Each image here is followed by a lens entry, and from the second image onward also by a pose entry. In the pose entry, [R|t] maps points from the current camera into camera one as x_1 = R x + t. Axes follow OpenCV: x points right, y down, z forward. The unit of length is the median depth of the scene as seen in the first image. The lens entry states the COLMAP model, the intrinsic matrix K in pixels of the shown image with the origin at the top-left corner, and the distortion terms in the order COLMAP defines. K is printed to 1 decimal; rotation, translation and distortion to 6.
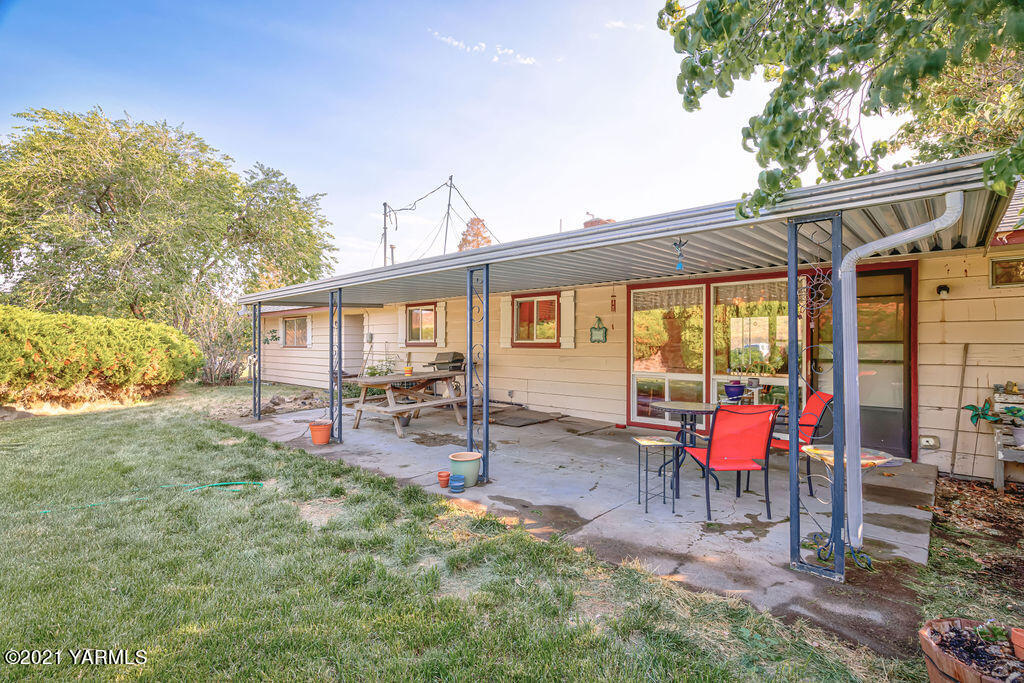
lens RADIAL K [[483.5, 0, 512.6], [0, 483.5, 341.9], [0, 0, 1]] dist [-0.003581, 0.000614]
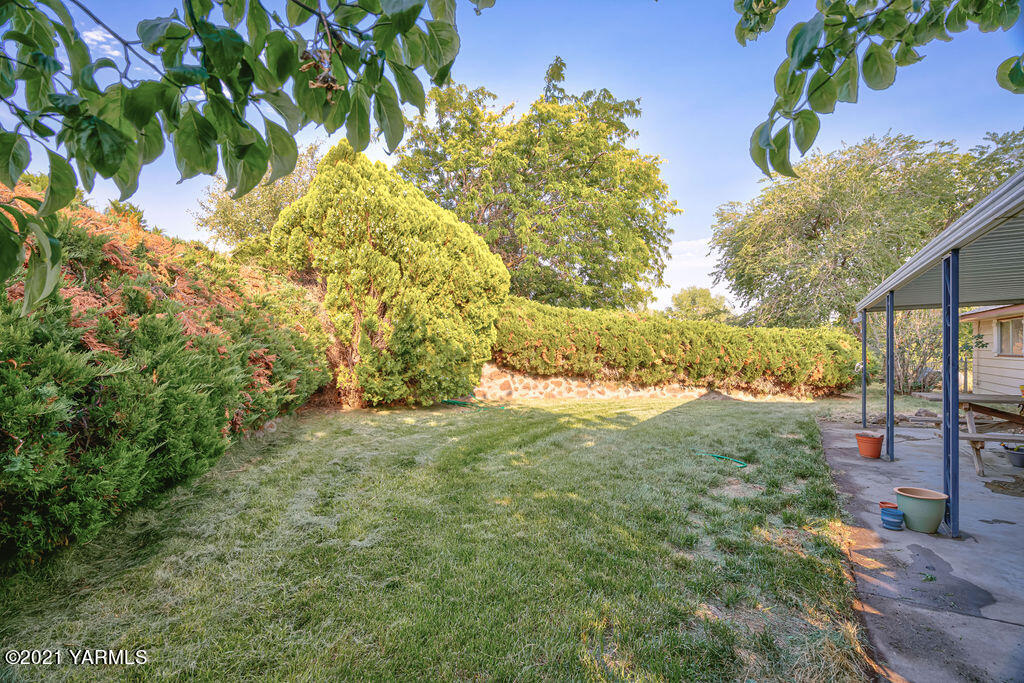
lens RADIAL K [[483.5, 0, 511.9], [0, 483.5, 344.0], [0, 0, 1]] dist [-0.003581, 0.000614]
pose [[0.186847, -0.002277, -0.982386, 0.630954], [-0.005014, 0.999982, -0.003271, -0.007179], [0.982376, 0.005537, 0.186832, 0.200420]]
